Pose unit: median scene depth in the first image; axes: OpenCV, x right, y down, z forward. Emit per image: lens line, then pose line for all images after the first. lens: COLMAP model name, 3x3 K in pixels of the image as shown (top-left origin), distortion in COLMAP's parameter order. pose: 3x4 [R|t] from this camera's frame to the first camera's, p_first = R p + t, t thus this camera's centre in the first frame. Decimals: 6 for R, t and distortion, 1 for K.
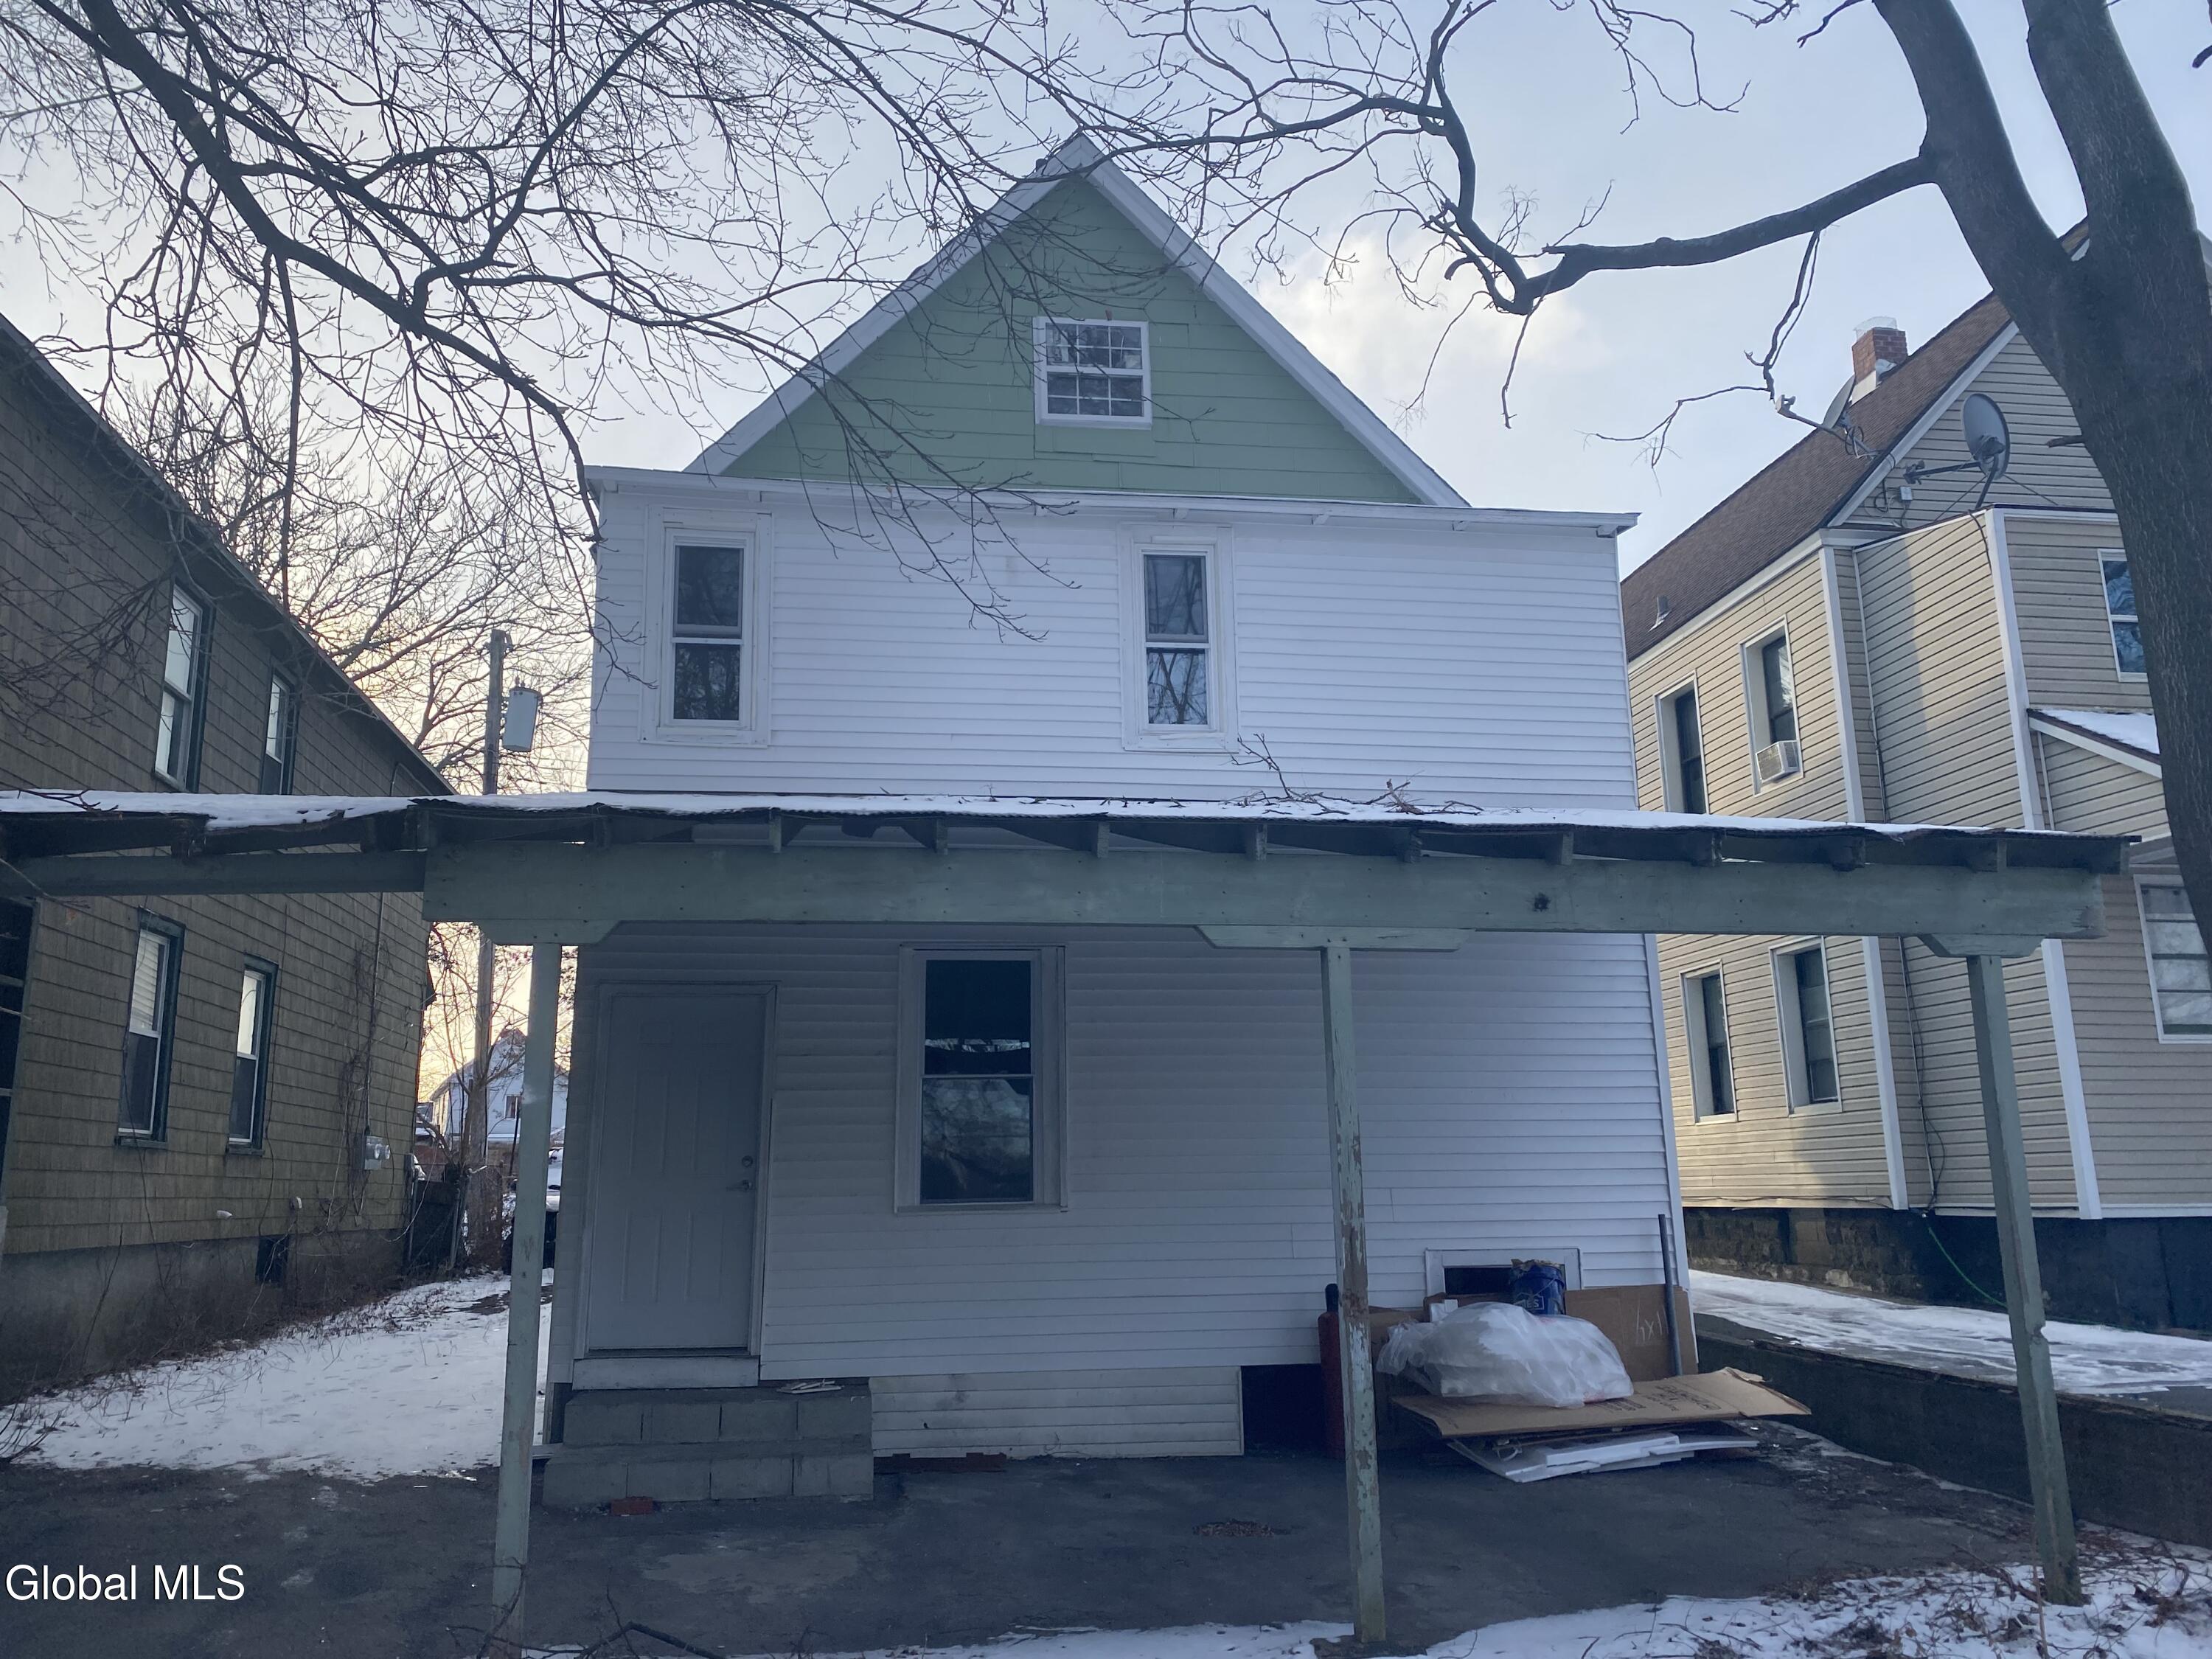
lens RADIAL K [[1686.3, 0, 1099.6], [0, 1686.3, 821.4], [0, 0, 1]] dist [0.003593, 0.006280]
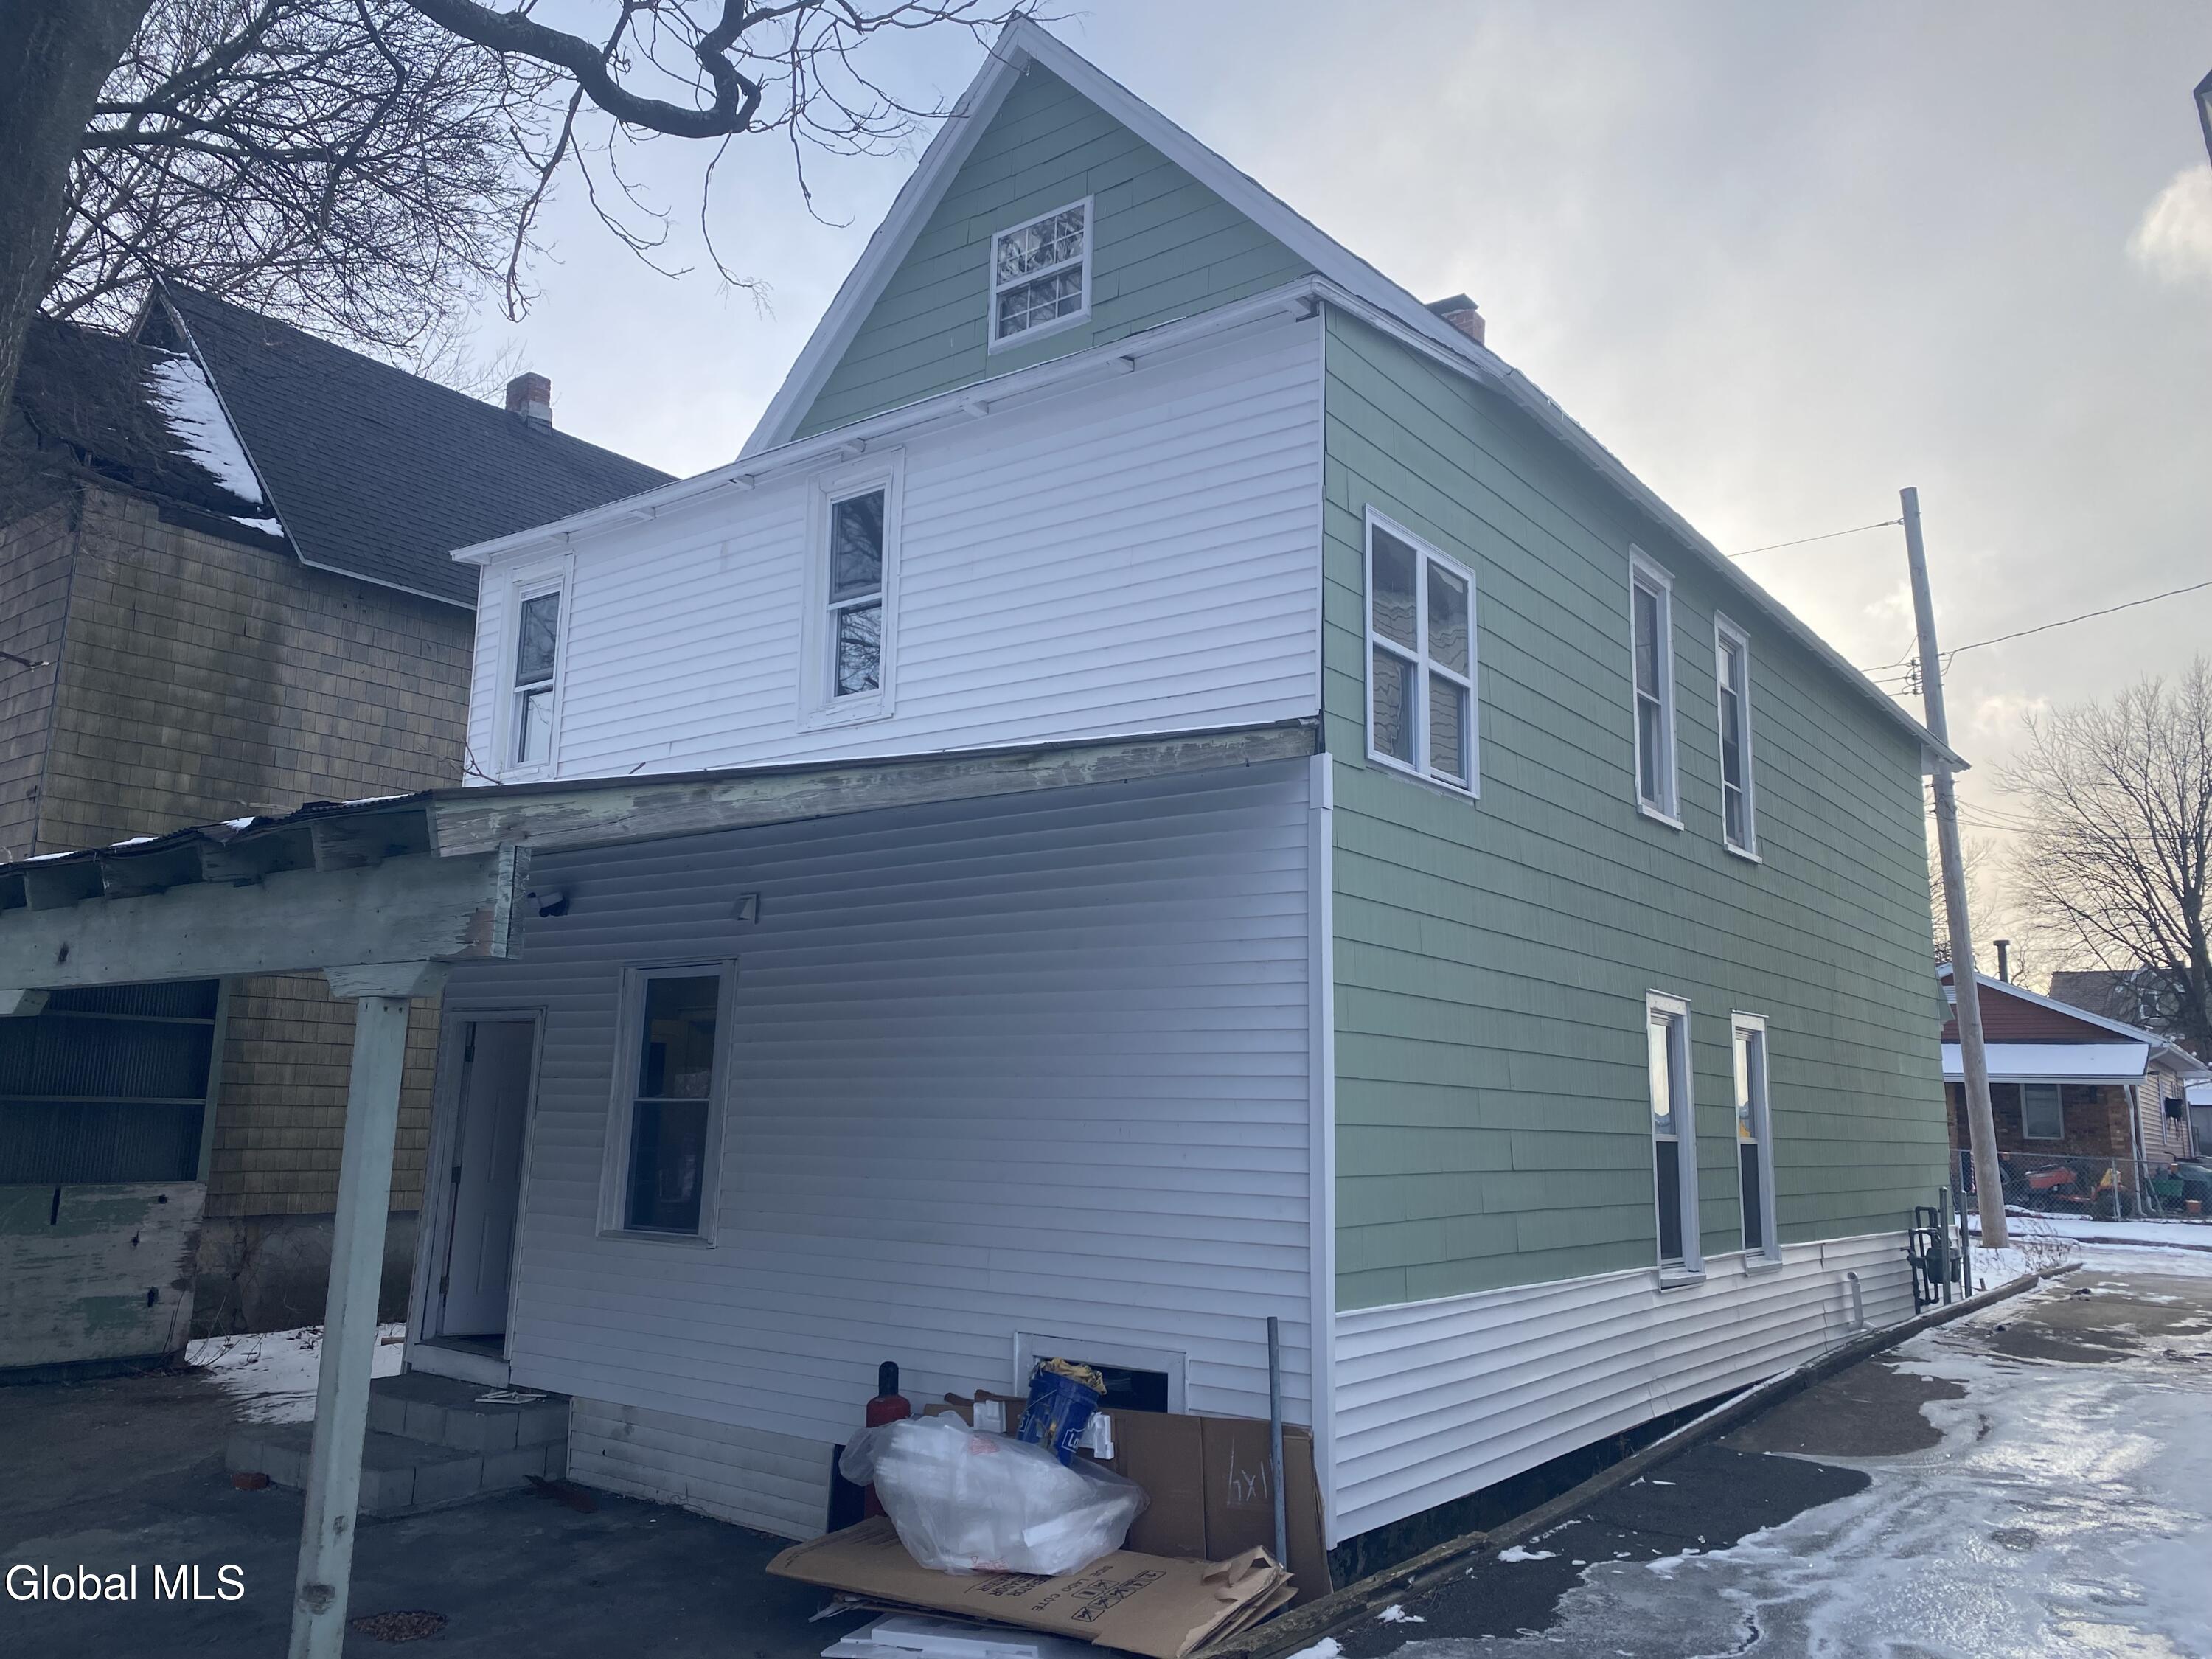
lens RADIAL K [[1686.3, 0, 1106.4], [0, 1686.3, 834.1], [0, 0, 1]] dist [0.003593, 0.006280]
pose [[0.708265, -0.090505, -0.700121, 0.798088], [0.120753, 0.992663, -0.006165, 0.037857], [0.695542, -0.080175, 0.713998, 0.504014]]
